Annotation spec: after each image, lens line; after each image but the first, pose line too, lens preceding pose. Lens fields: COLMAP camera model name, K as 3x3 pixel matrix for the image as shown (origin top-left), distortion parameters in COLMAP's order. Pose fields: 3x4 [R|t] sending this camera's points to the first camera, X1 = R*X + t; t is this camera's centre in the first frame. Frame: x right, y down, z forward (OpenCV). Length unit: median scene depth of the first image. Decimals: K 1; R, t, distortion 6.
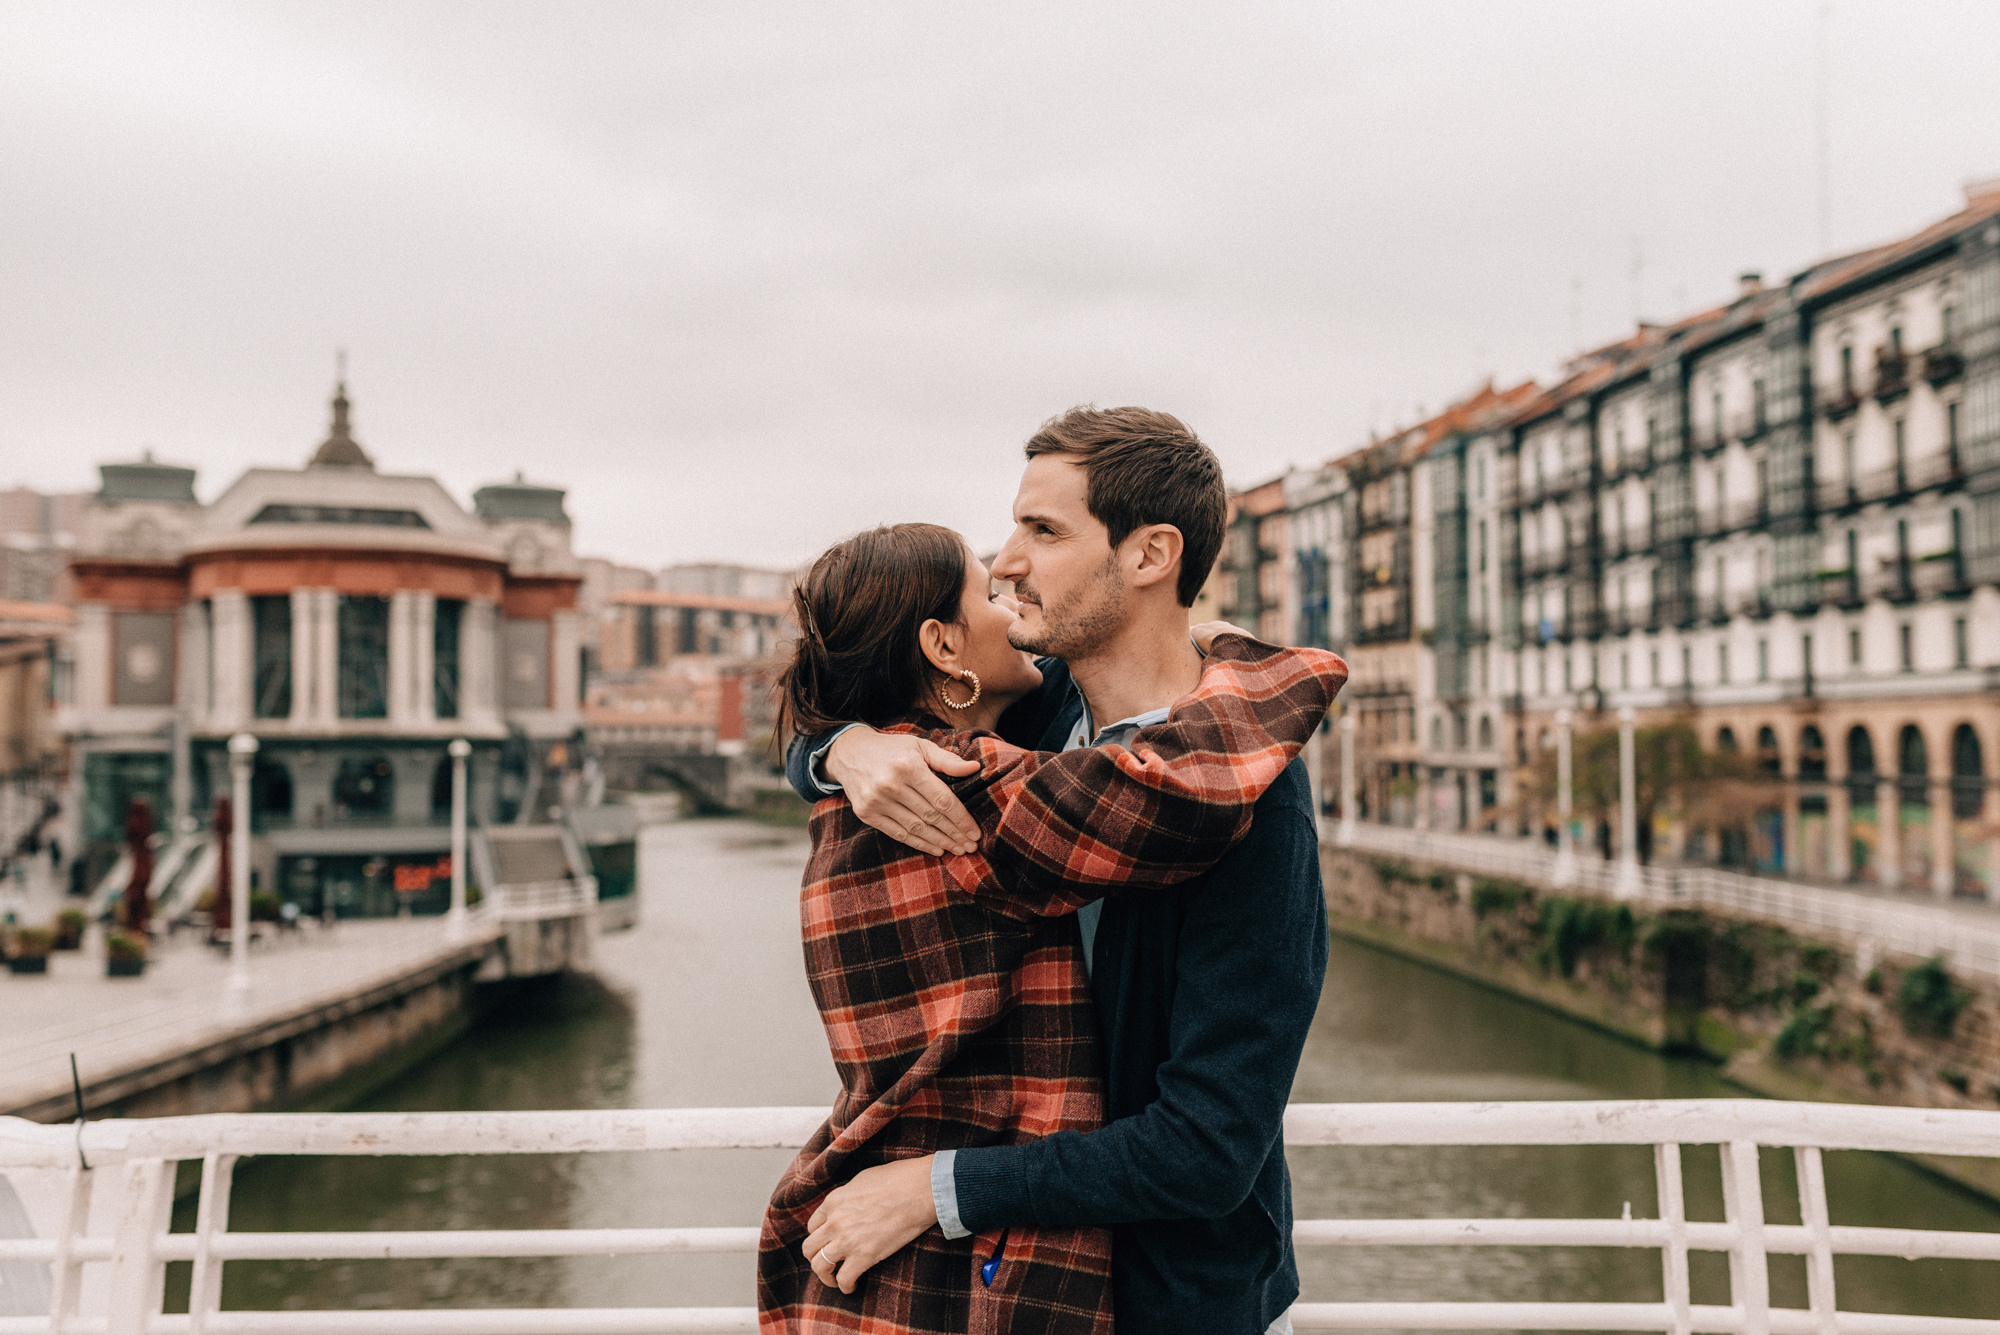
lens RADIAL K [[3071.3, 0, 1000.0], [0, 3071.3, 667.5], [0, 0, 1]] dist [-0.008151, 0.001511]
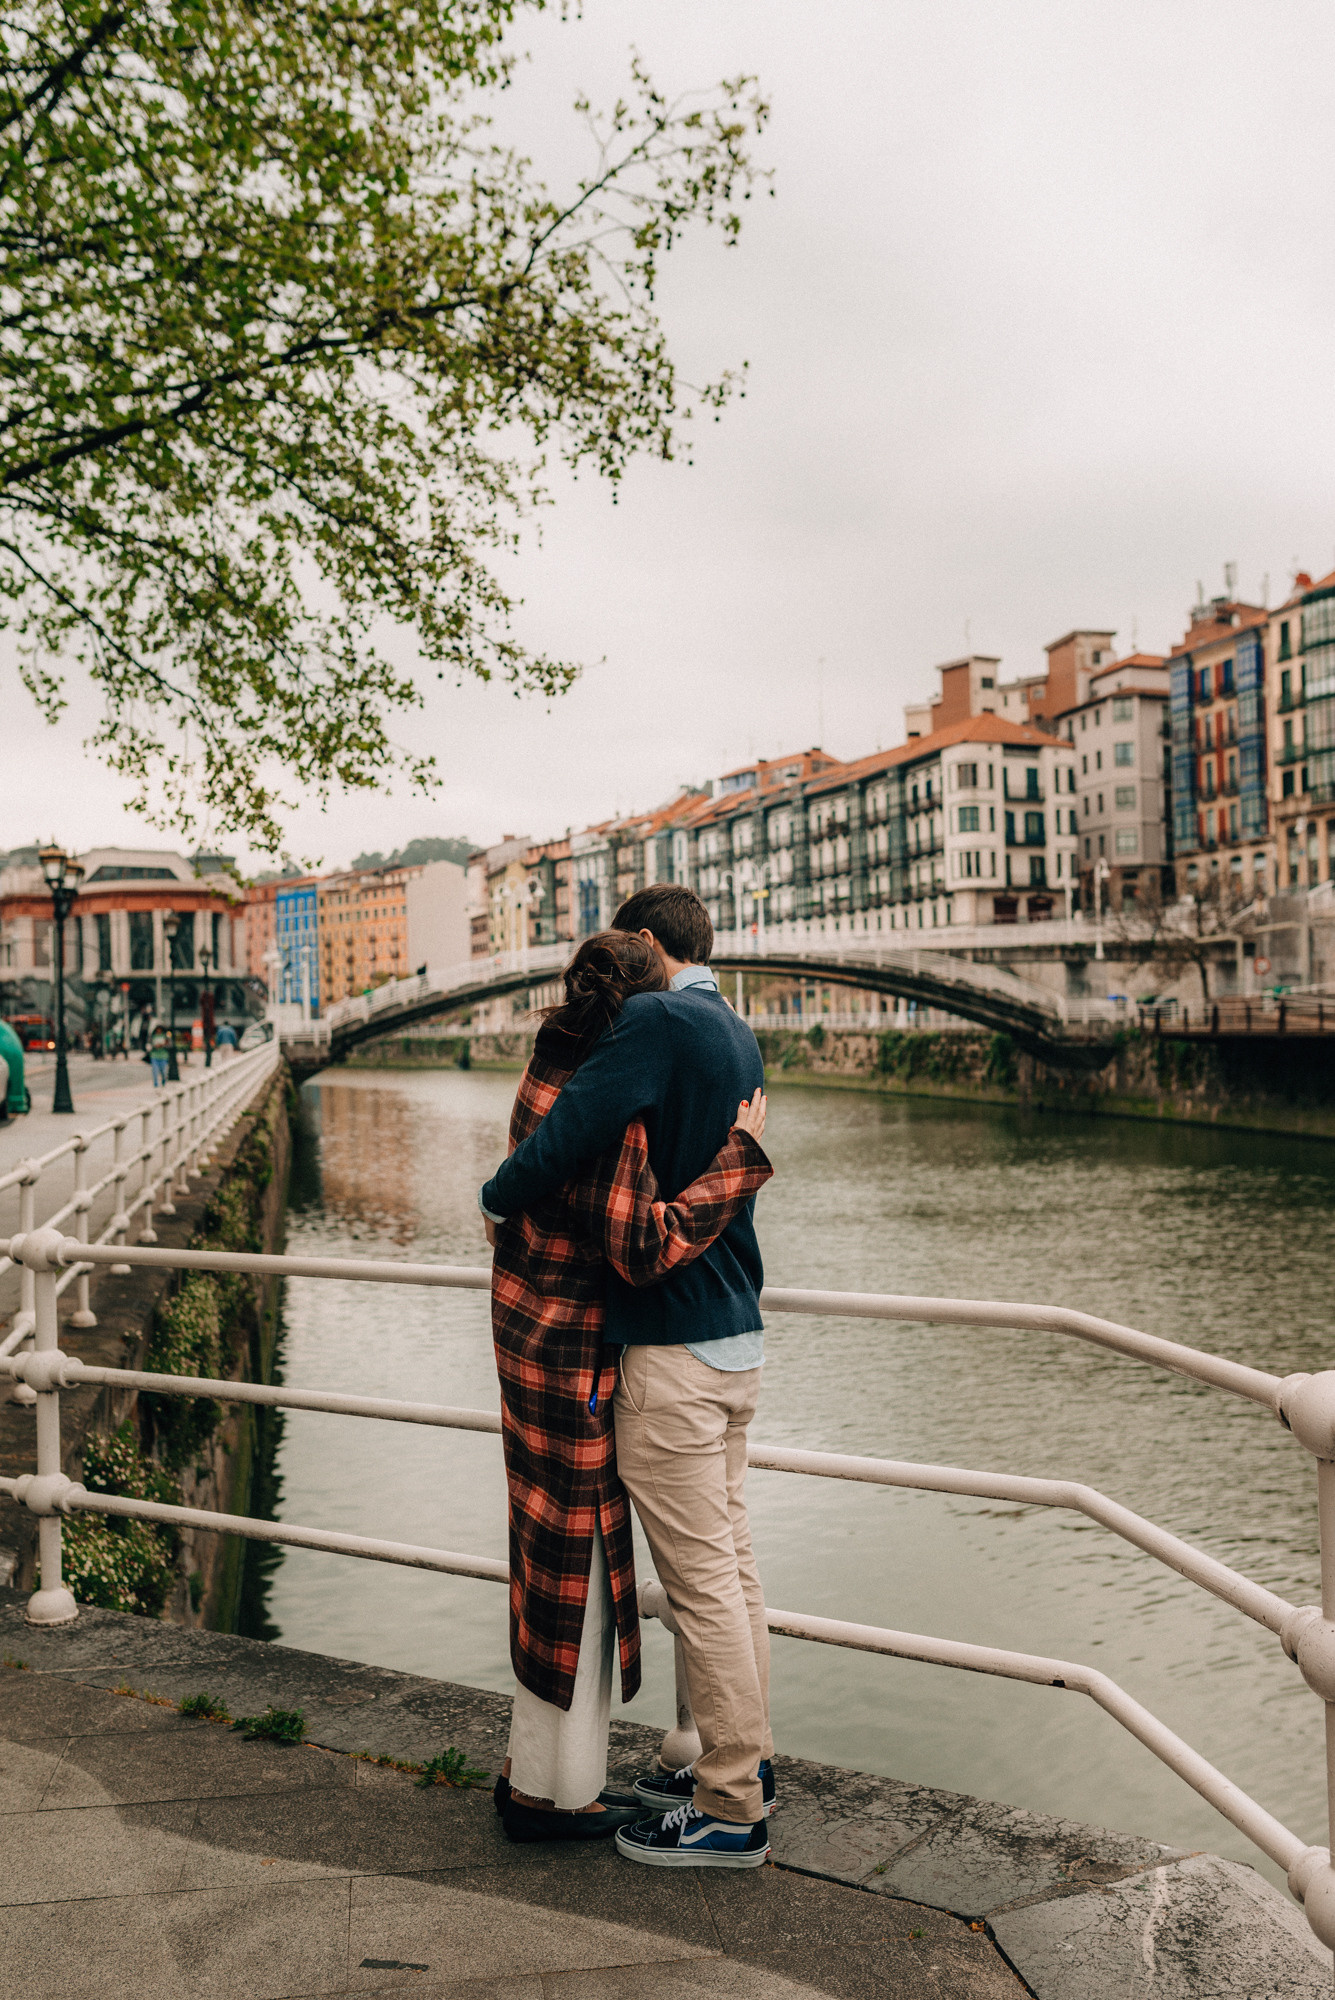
lens RADIAL K [[3071.3, 0, 667.5], [0, 3071.3, 1000.0], [0, 0, 1]] dist [-0.008151, 0.001511]
pose [[0.988493, -0.008637, 0.151018, -0.192115], [0.006692, 0.999888, 0.013383, 0.012418], [-0.151117, -0.012219, 0.988440, -1.217619]]
